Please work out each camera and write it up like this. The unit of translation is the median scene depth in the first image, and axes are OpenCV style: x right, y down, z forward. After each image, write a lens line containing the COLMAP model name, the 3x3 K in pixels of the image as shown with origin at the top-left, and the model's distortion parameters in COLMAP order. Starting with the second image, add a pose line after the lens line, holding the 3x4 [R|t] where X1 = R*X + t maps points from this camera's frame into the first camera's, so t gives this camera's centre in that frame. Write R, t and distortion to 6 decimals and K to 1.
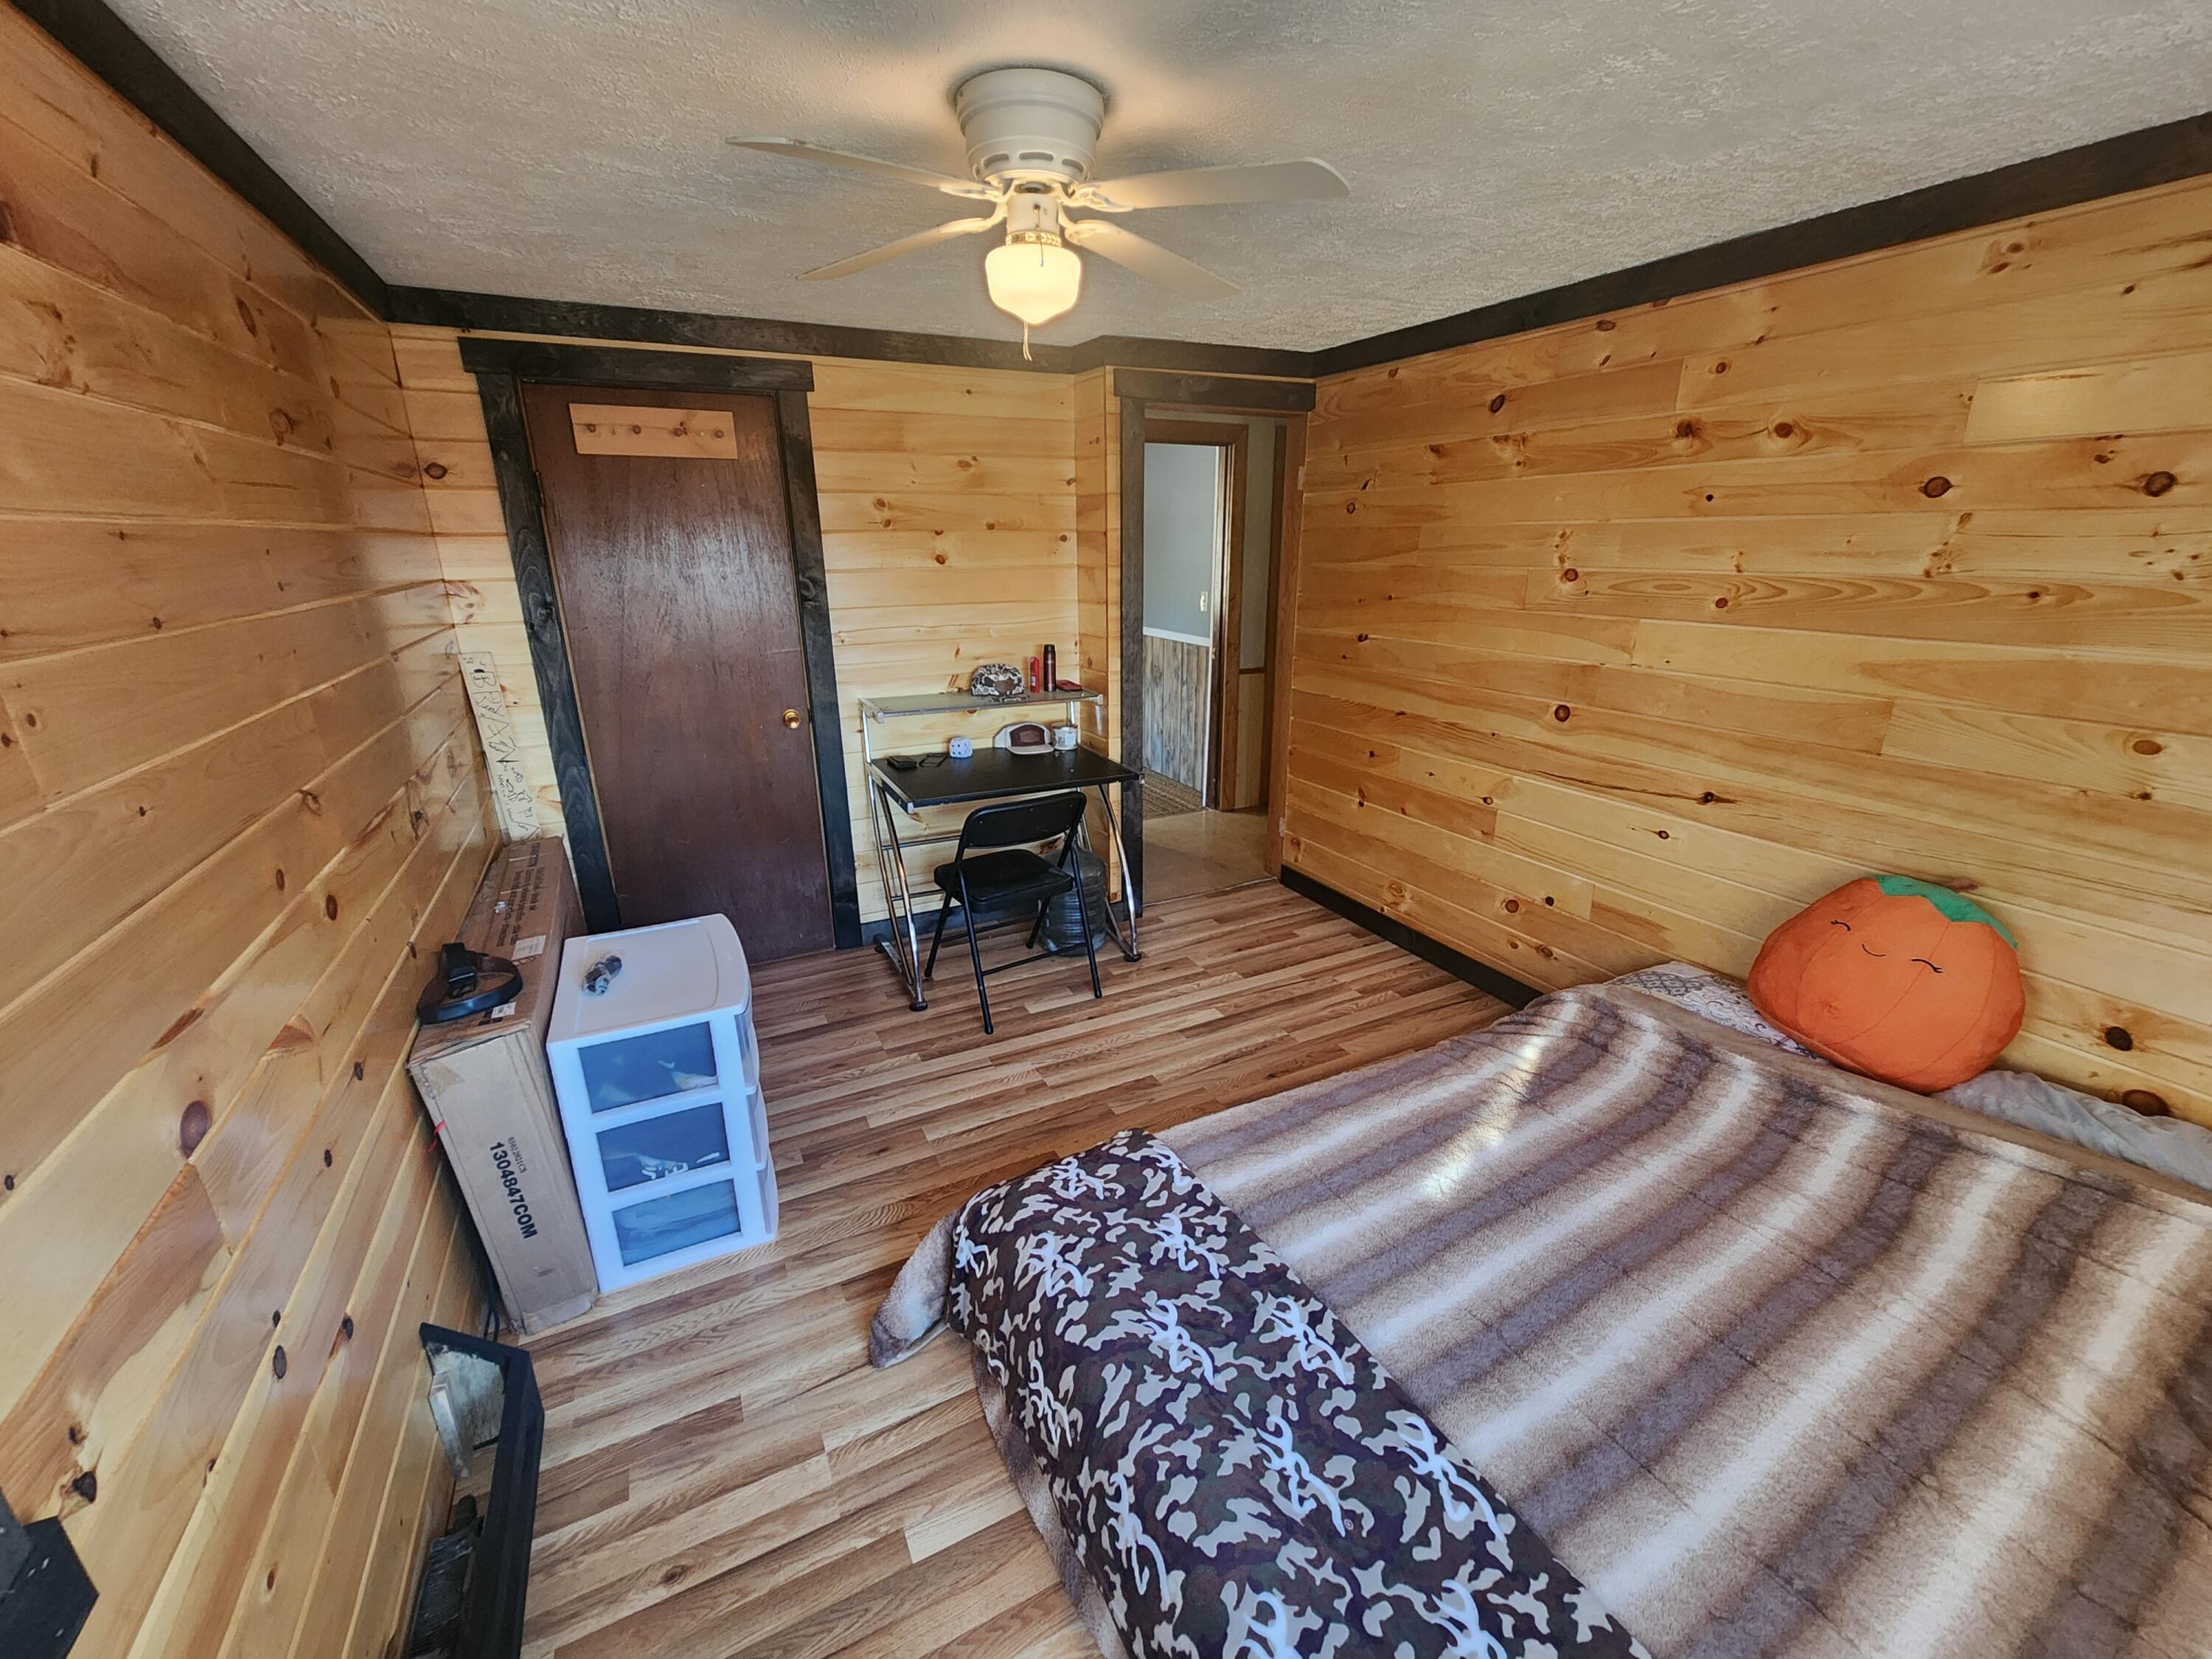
lens RADIAL K [[906.2, 0, 1108.7], [0, 906.2, 830.4], [0, 0, 1]] dist [-0.001932, -0.000298]
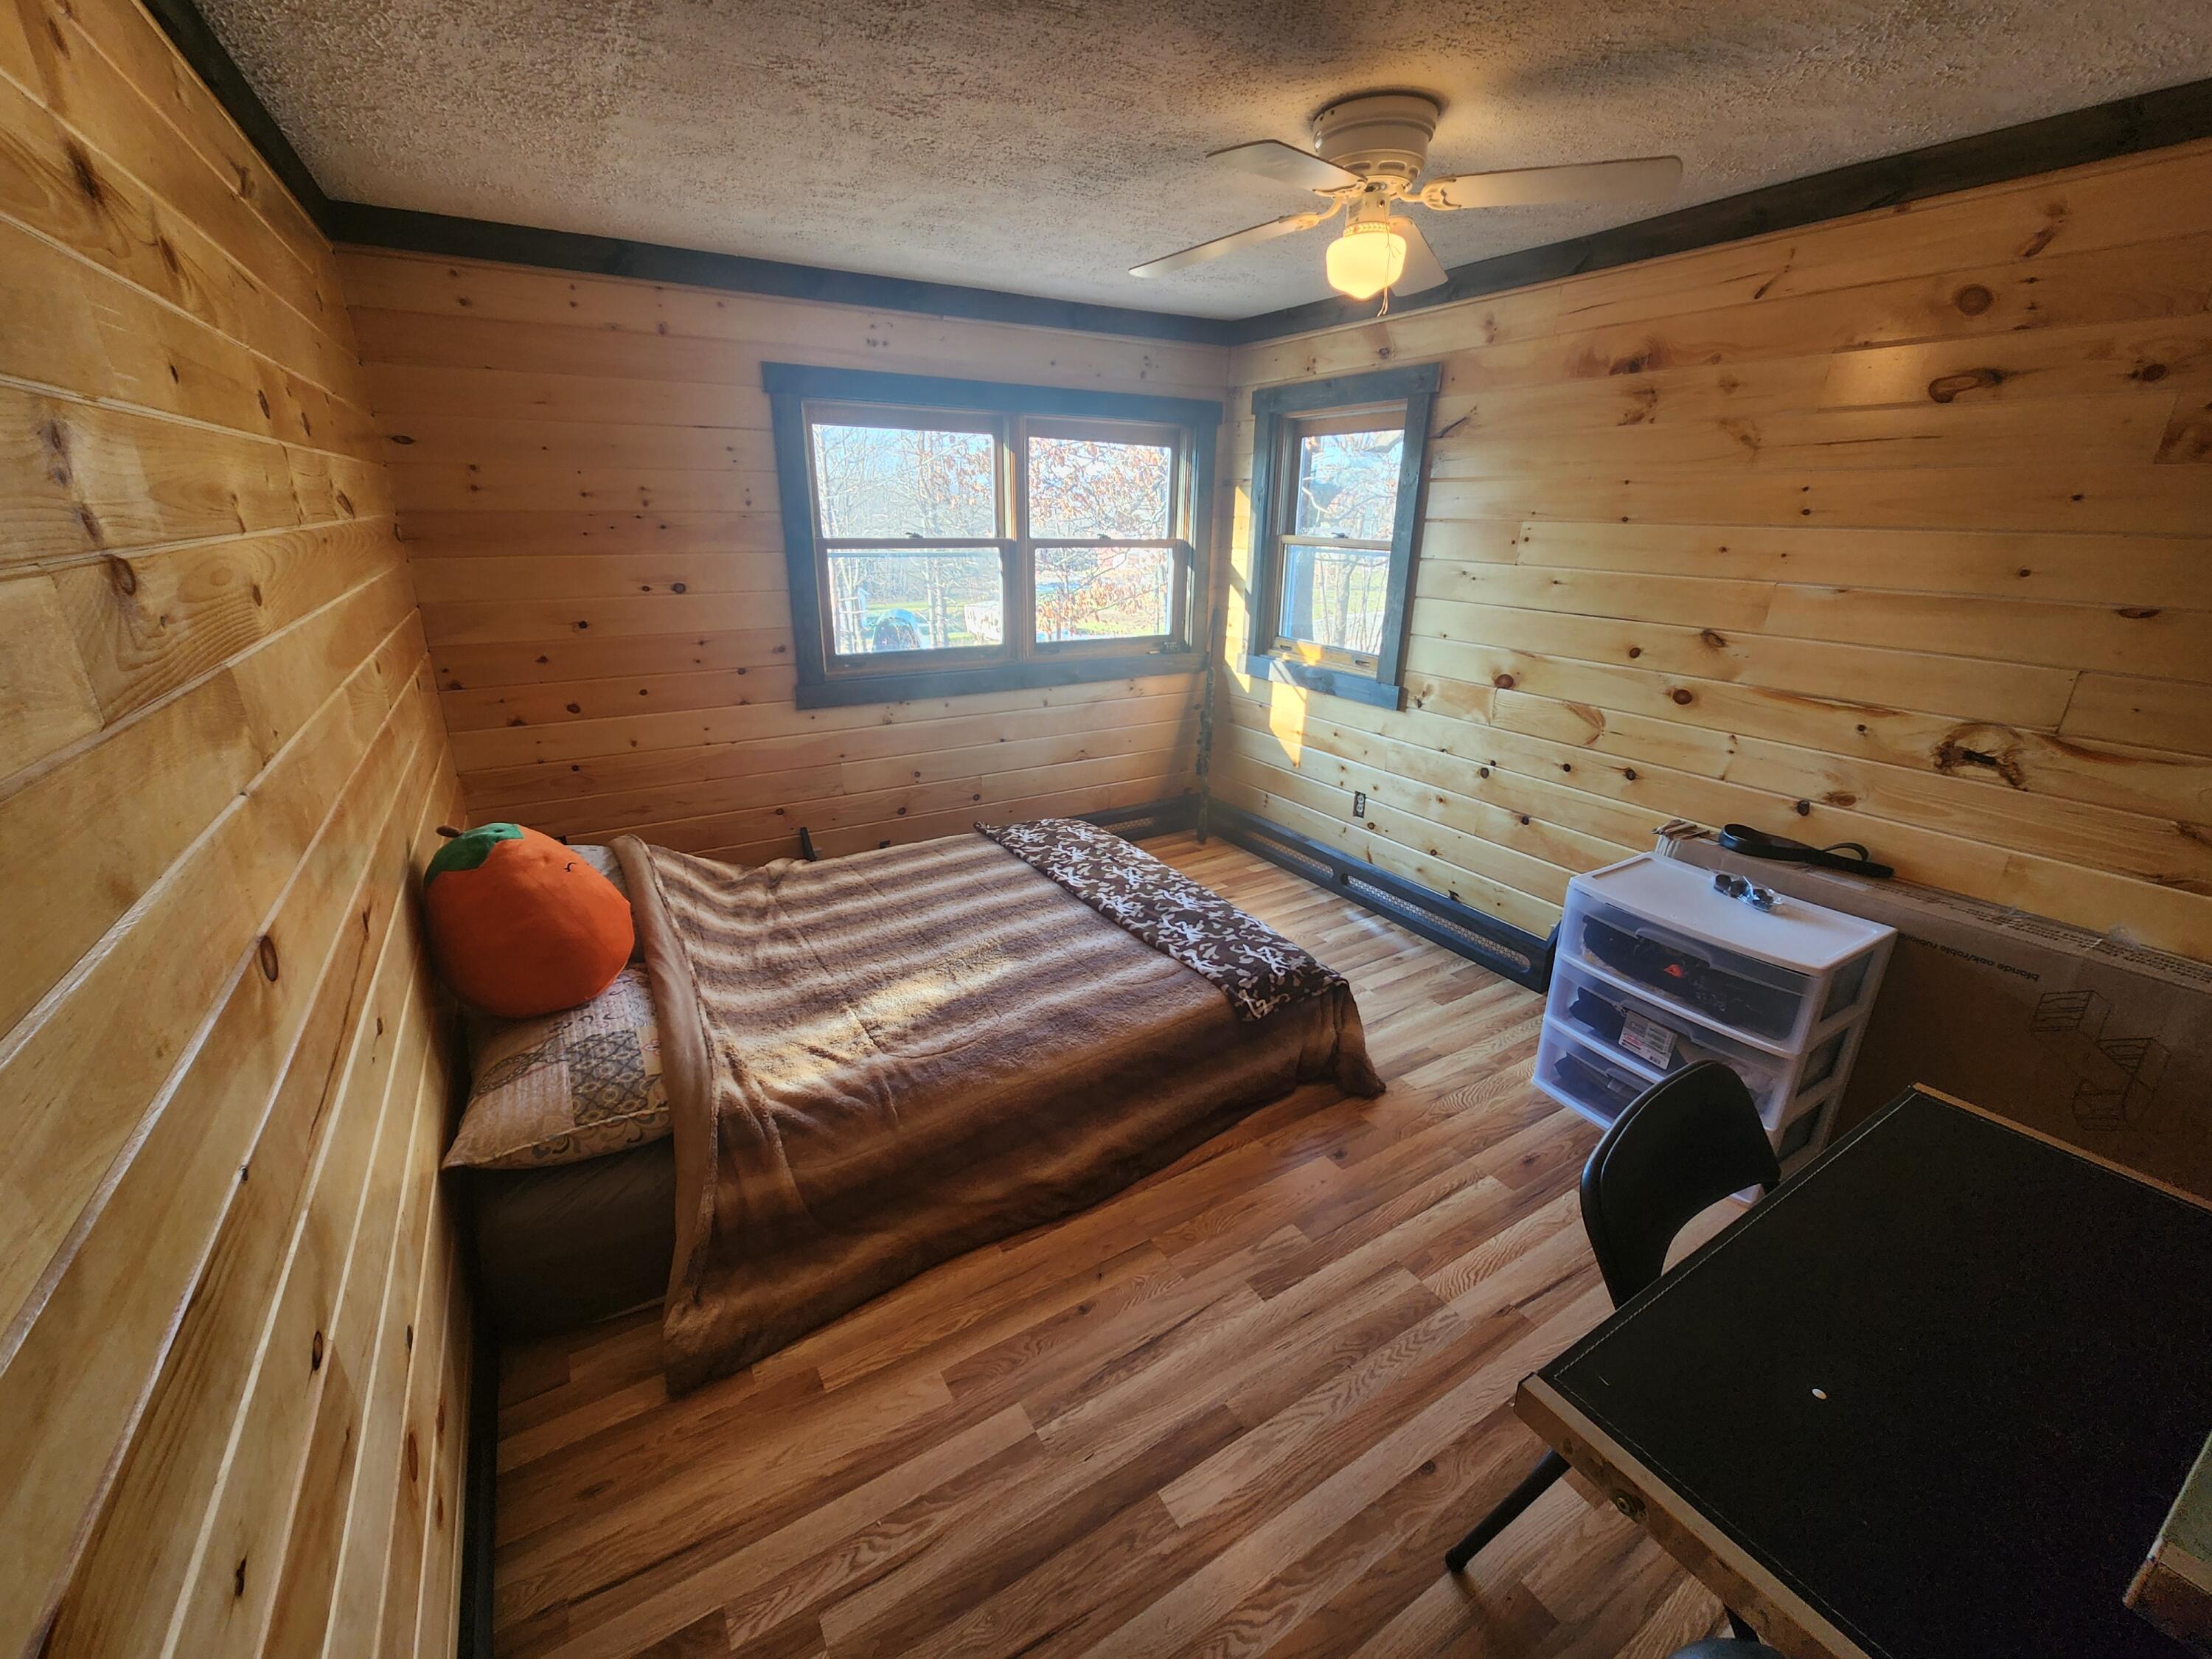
lens RADIAL K [[906.2, 0, 1112.0], [0, 906.2, 829.2], [0, 0, 1]] dist [-0.001932, -0.000298]
pose [[-0.996734, 0.029860, -0.075028, 0.331209], [-0.022196, 0.792031, 0.610078, -0.671486], [0.077642, 0.609750, -0.788781, 2.182746]]
